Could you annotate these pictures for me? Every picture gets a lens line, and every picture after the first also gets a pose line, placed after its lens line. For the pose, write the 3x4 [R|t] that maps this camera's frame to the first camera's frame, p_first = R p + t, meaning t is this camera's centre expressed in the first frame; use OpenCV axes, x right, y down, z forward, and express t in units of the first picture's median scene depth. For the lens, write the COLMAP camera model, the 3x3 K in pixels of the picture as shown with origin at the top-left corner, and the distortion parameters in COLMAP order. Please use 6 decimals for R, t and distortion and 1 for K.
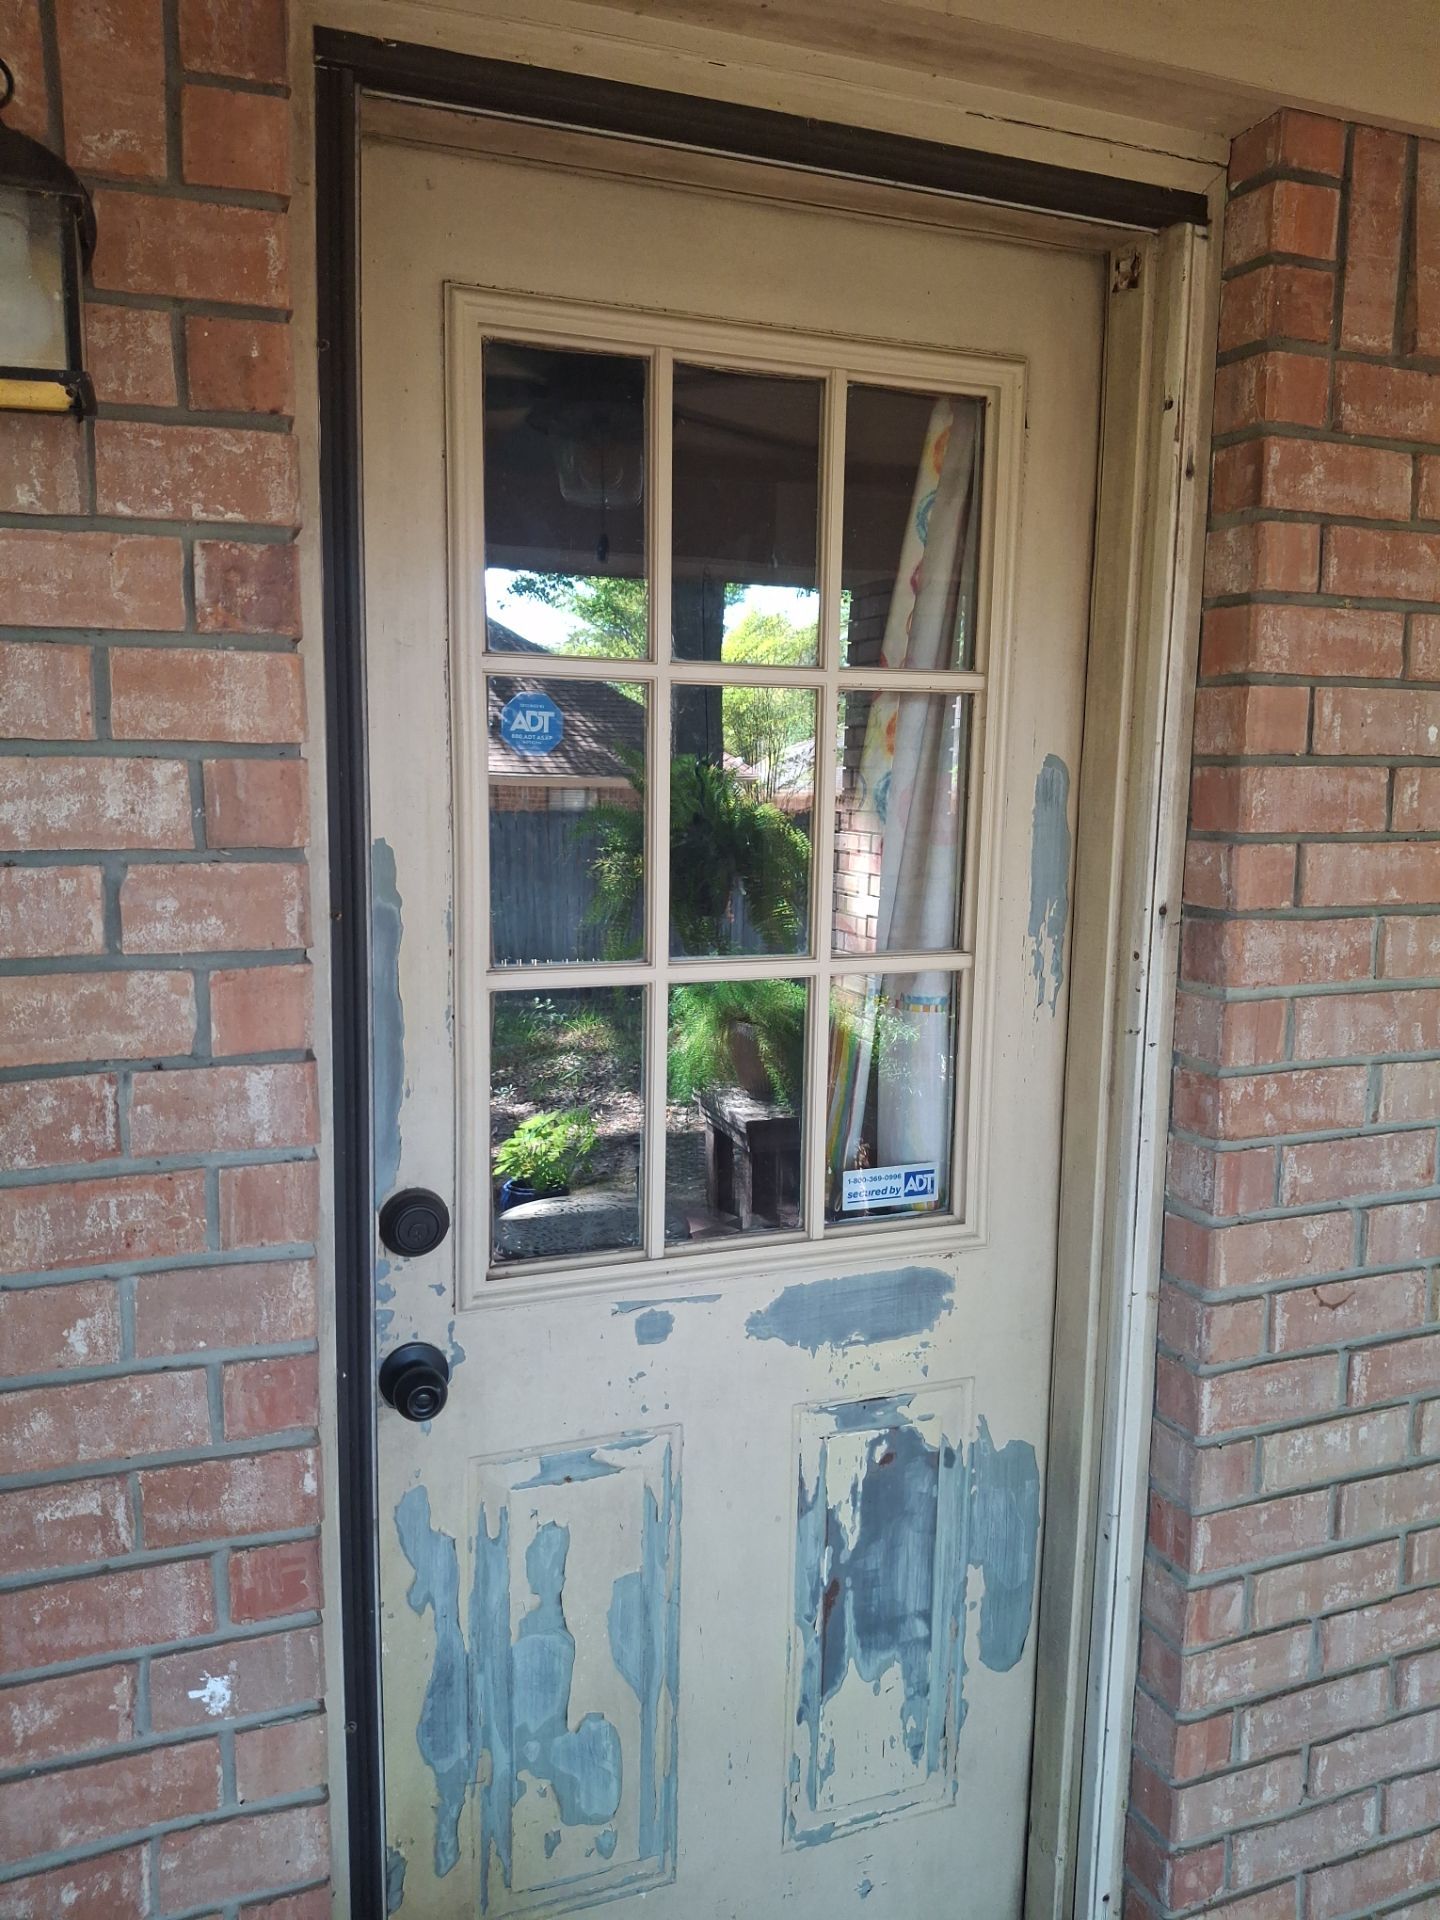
lens RADIAL K [[1421.7, 0, 720.0], [0, 1421.7, 960.0], [0, 0, 1]] dist [0.058806, -0.123532]
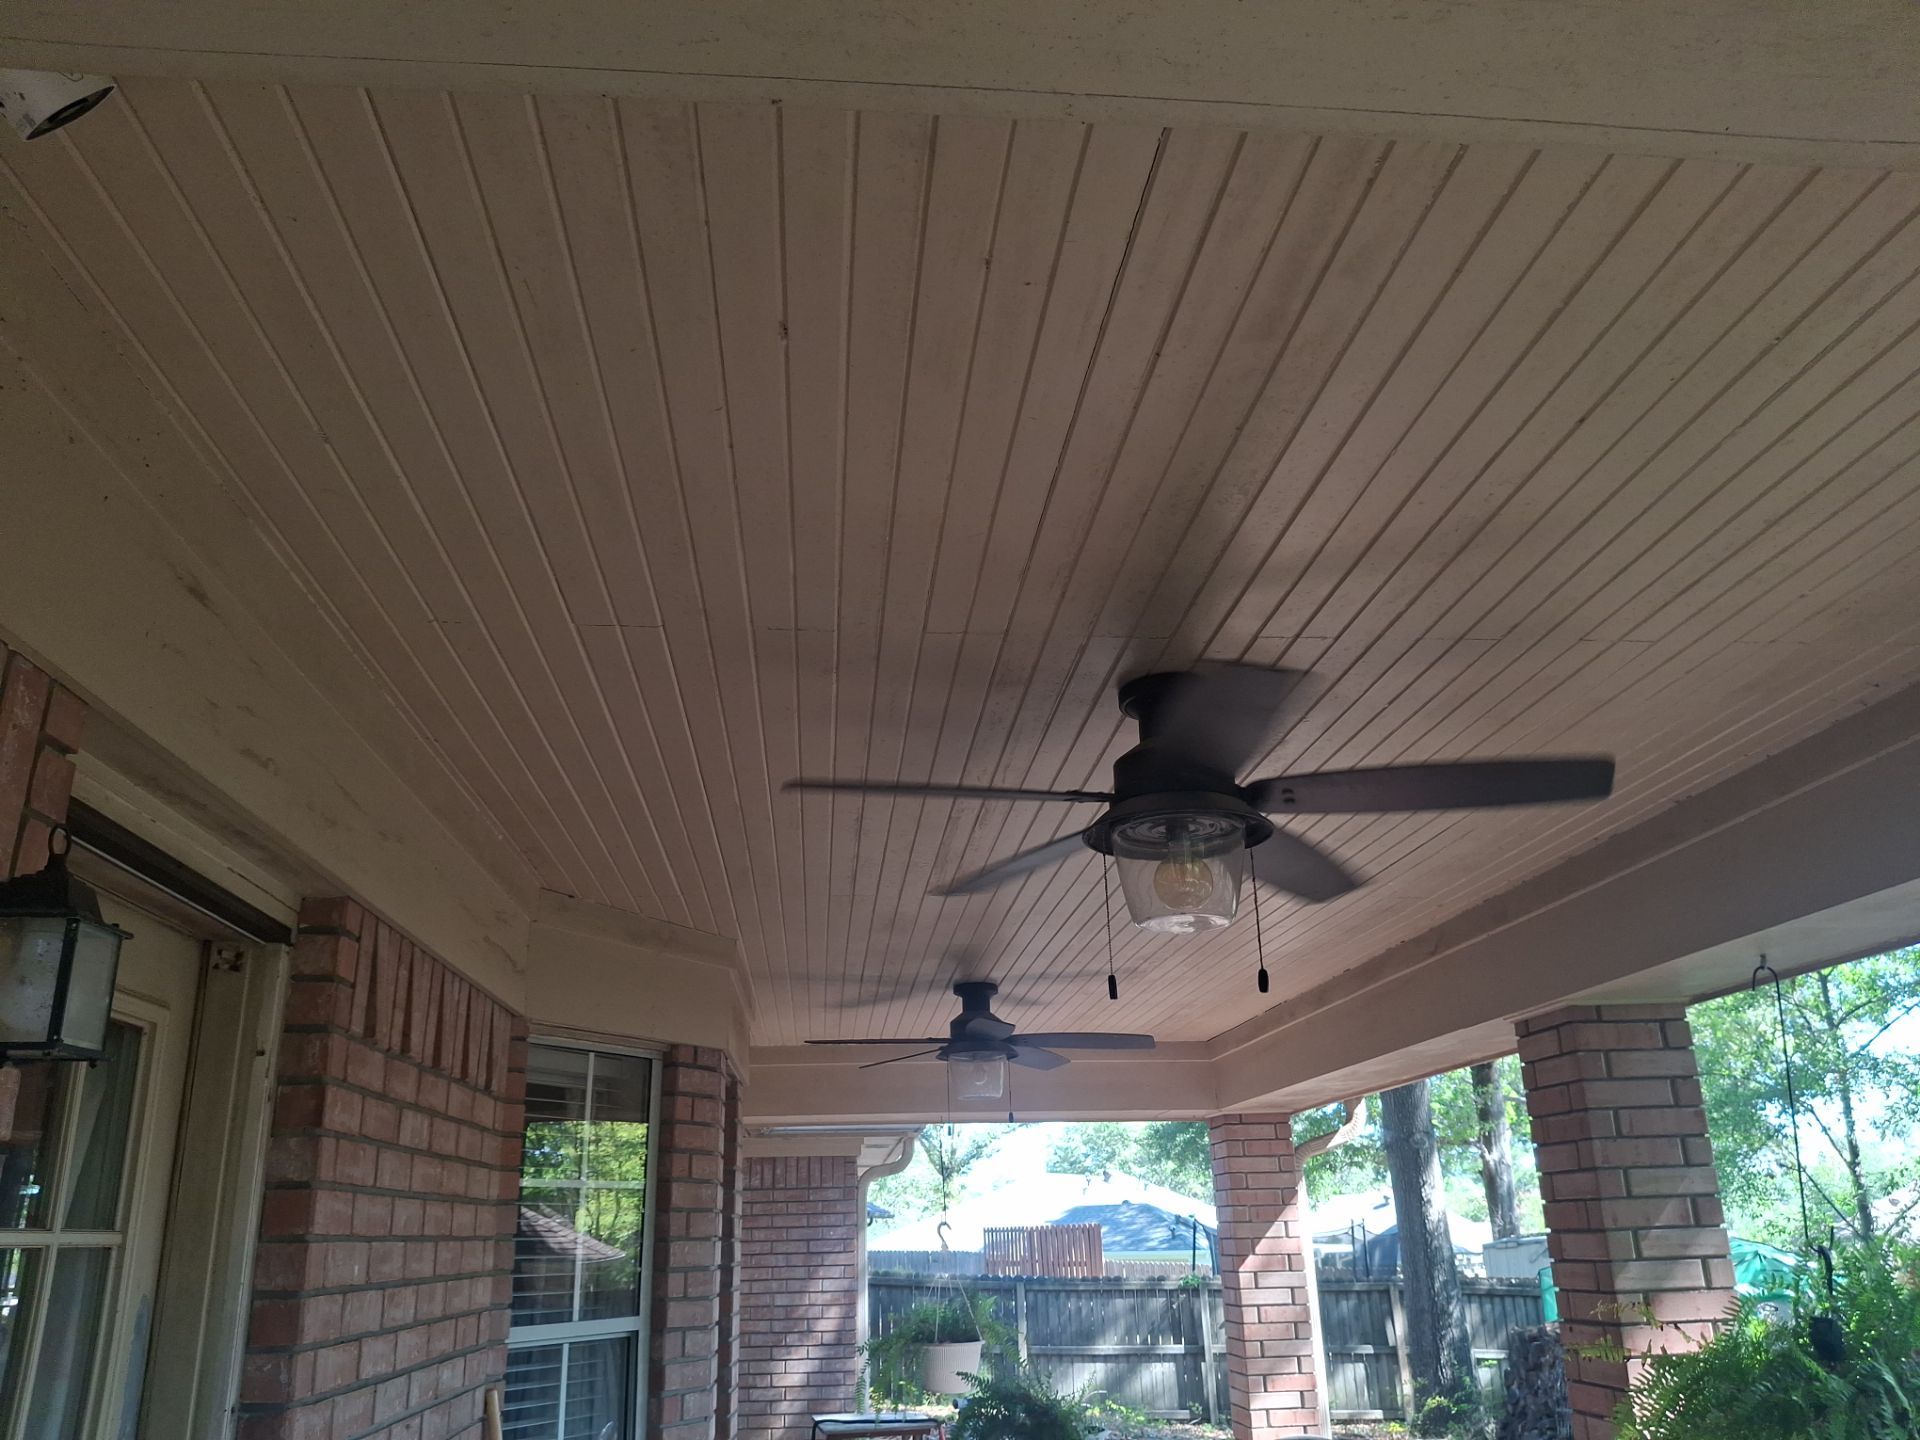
lens RADIAL K [[1421.7, 0, 960.0], [0, 1421.7, 720.0], [0, 0, 1]] dist [0.058806, -0.123532]
pose [[0.264437, 0.306187, 0.914507, -1.006570], [0.159855, 0.921228, -0.354661, -0.051137], [-0.951062, 0.239974, 0.194661, -0.102076]]
